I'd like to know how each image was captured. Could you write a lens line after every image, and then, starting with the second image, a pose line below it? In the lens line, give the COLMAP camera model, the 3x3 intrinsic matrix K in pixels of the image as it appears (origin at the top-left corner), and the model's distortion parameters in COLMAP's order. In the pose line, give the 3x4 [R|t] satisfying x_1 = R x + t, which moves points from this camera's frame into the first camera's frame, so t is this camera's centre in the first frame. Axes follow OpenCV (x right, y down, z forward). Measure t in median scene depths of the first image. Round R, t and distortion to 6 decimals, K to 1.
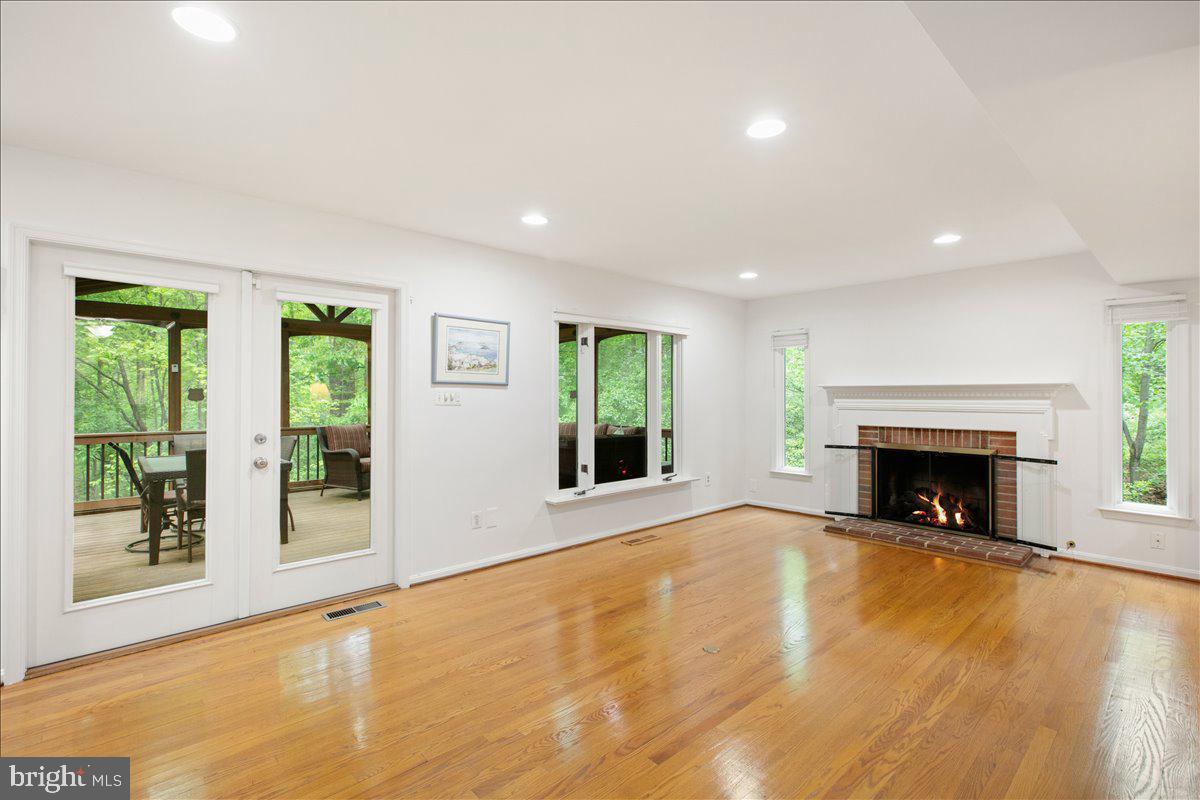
lens RADIAL K [[551.2, 0, 601.3], [0, 551.2, 396.9], [0, 0, 1]] dist [0.004219, -0.001640]
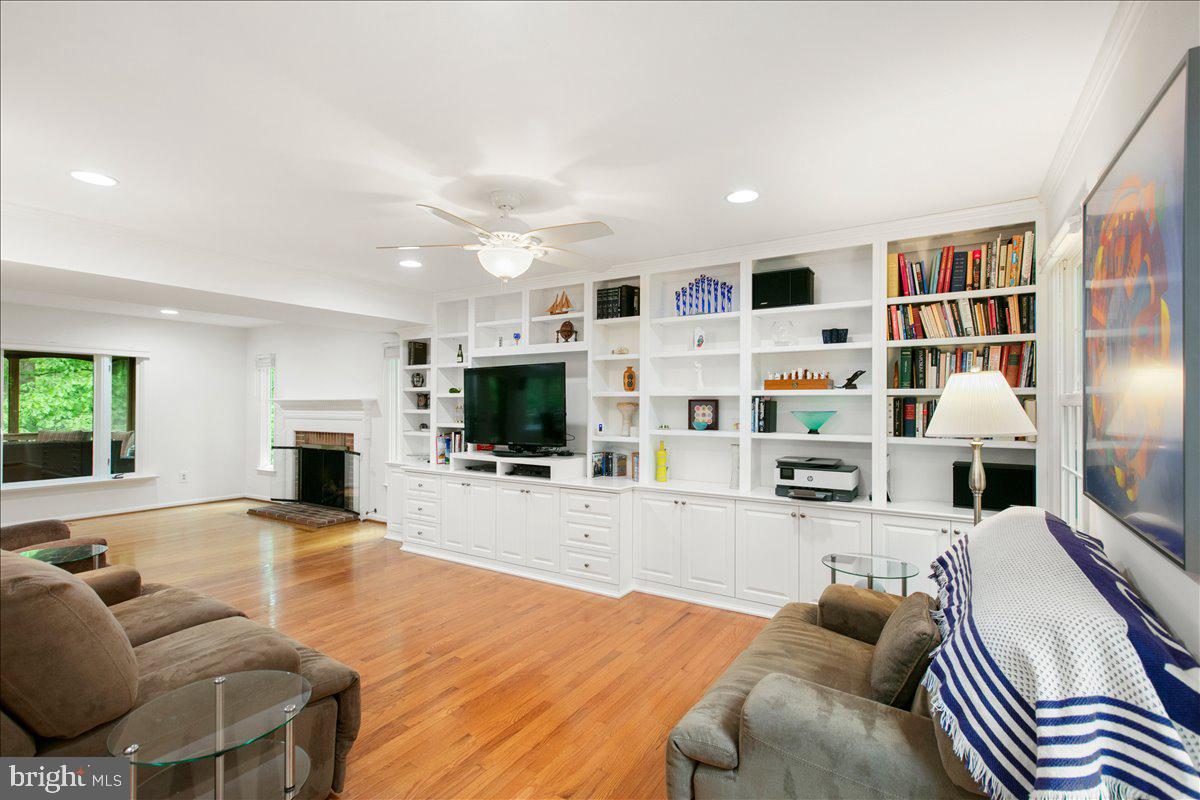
lens RADIAL K [[551.2, 0, 605.1], [0, 551.2, 401.3], [0, 0, 1]] dist [0.004219, -0.001640]
pose [[0.966299, 0.002896, 0.257406, 0.846016], [0.000272, 0.999925, -0.012273, -0.001092], [-0.257422, 0.011929, 0.966225, -0.445884]]
